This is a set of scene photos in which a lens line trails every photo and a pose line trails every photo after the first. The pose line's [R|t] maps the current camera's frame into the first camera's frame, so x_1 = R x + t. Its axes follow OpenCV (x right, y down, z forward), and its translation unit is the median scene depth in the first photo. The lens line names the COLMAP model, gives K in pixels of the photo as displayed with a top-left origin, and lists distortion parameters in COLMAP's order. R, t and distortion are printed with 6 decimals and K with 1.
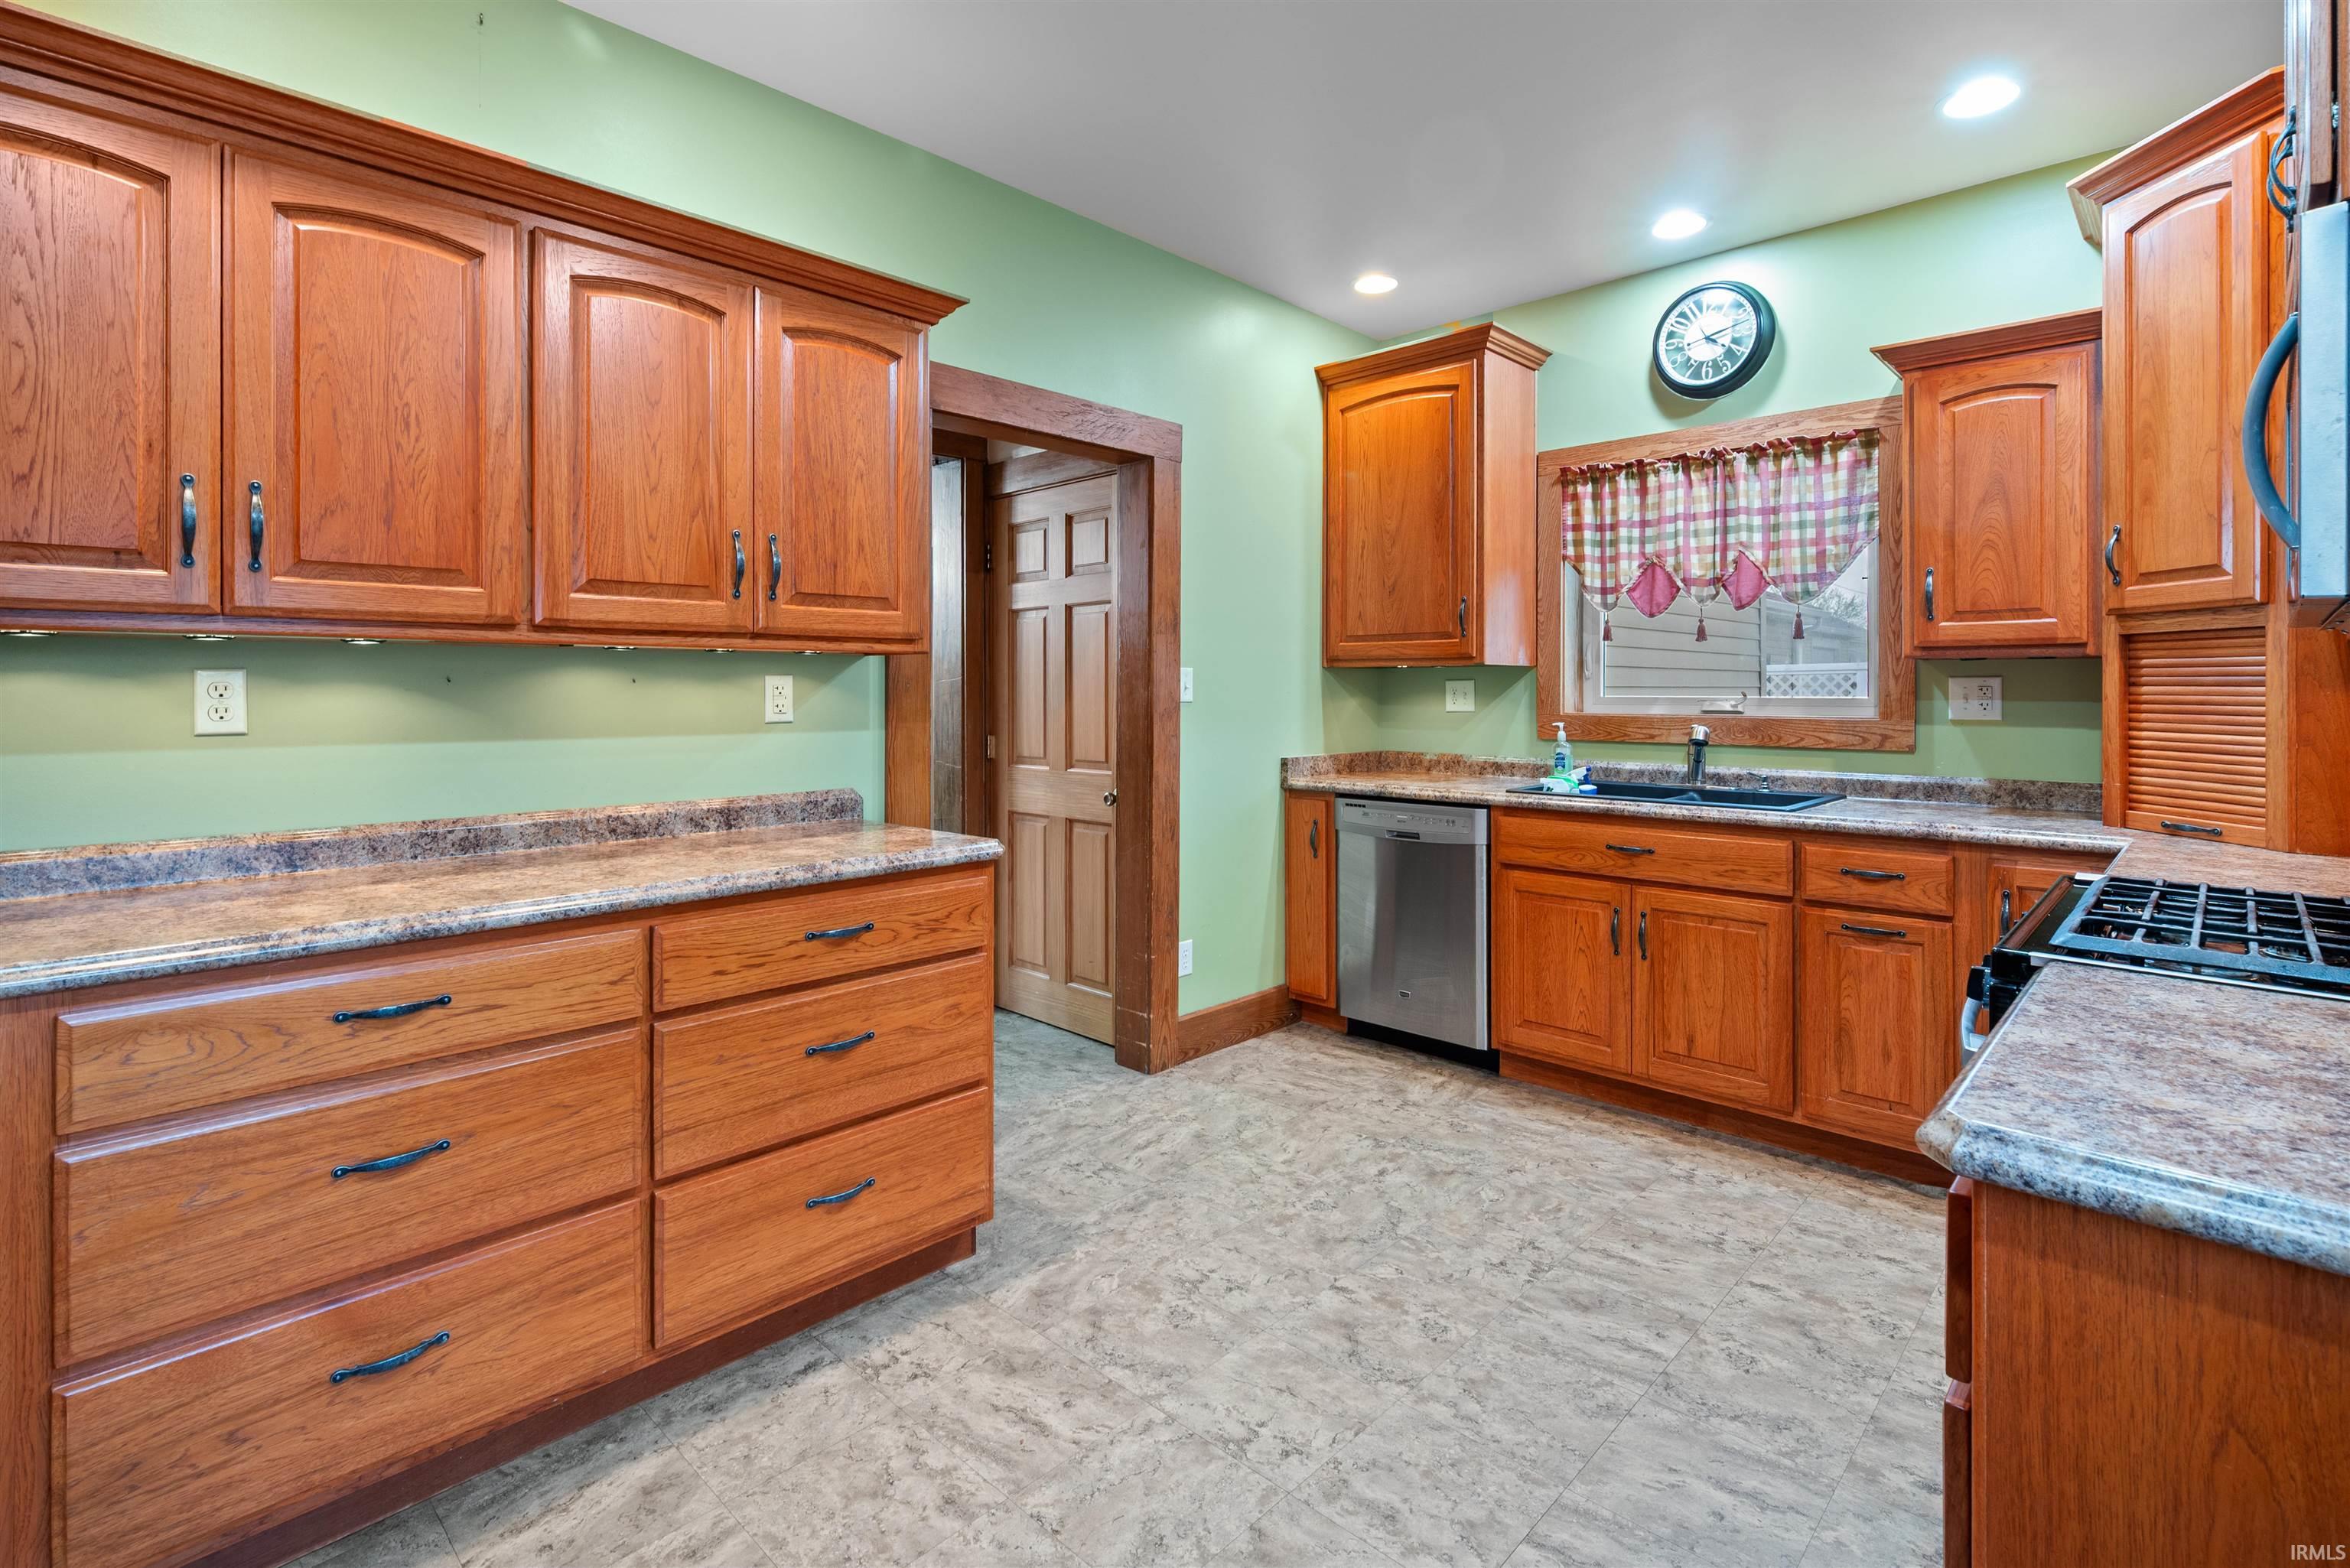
lens RADIAL K [[1074.2, 0, 1191.4], [0, 1074.2, 698.6], [0, 0, 1]] dist [-0.001769, 0.000130]
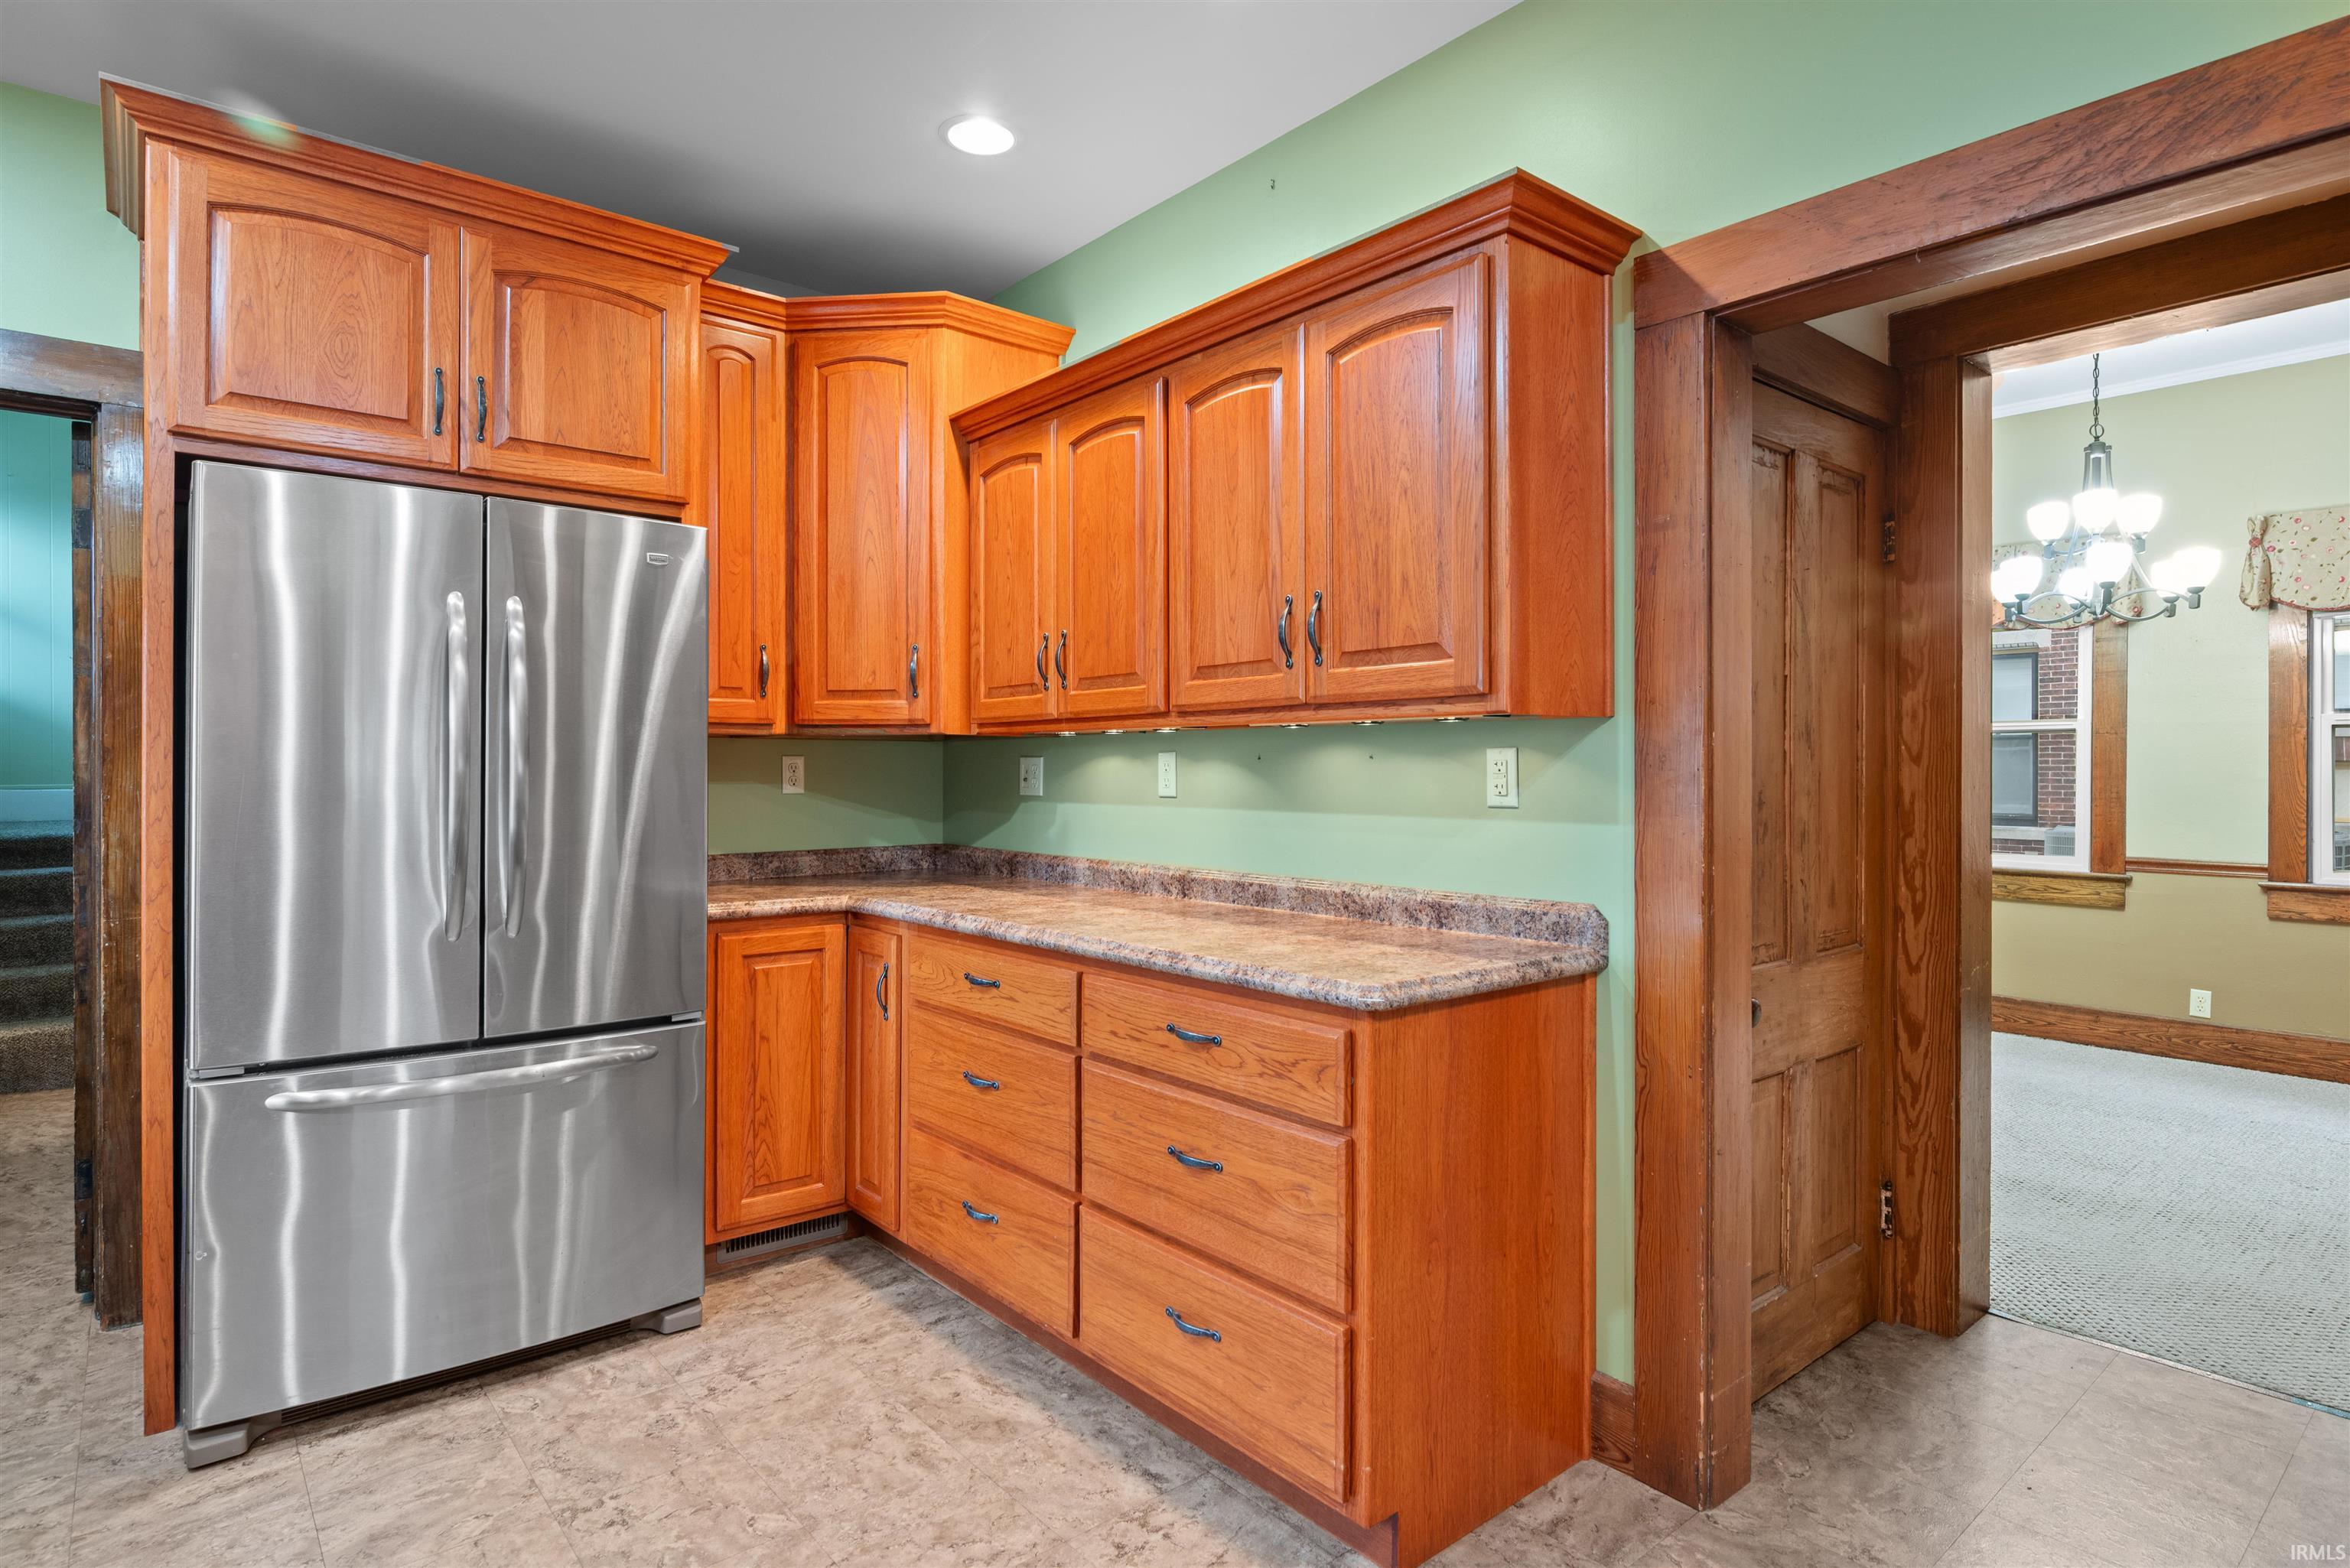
lens RADIAL K [[1228.8, 0, 1162.8], [0, 1228.8, 773.1], [0, 0, 1]] dist [-0.000822, 0.000212]
pose [[-0.111685, 0.006747, -0.993721, 0.695310], [-0.004488, 0.999963, 0.007294, -0.010404], [0.993733, 0.005275, -0.111651, 1.079998]]
